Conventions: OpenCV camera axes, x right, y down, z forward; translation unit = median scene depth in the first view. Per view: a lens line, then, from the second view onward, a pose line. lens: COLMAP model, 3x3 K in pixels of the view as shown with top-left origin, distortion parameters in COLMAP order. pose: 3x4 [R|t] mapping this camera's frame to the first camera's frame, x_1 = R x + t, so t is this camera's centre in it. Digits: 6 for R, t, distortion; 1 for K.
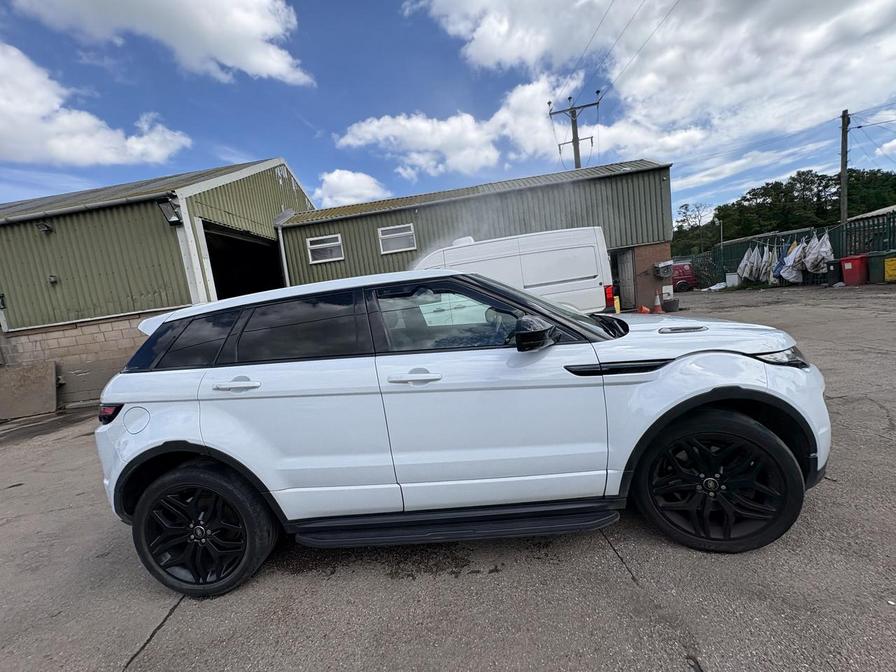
lens RADIAL K [[356.9, 0, 448.0], [0, 356.9, 336.0], [0, 0, 1]] dist [0.000078, 0.000200]
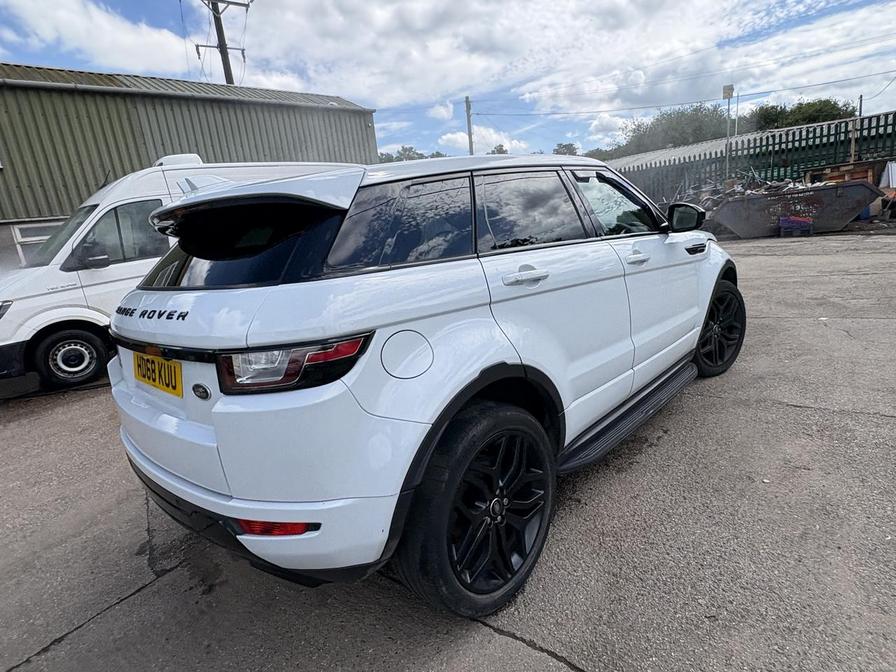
lens RADIAL K [[486.3, 0, 450.4], [0, 486.3, 334.3], [0, 0, 1]] dist [-0.001401, -0.000278]
pose [[0.648070, -0.122399, 0.751681, -1.367837], [0.119062, 0.991148, 0.058741, 0.168354], [-0.752216, 0.051428, 0.656906, 0.455951]]
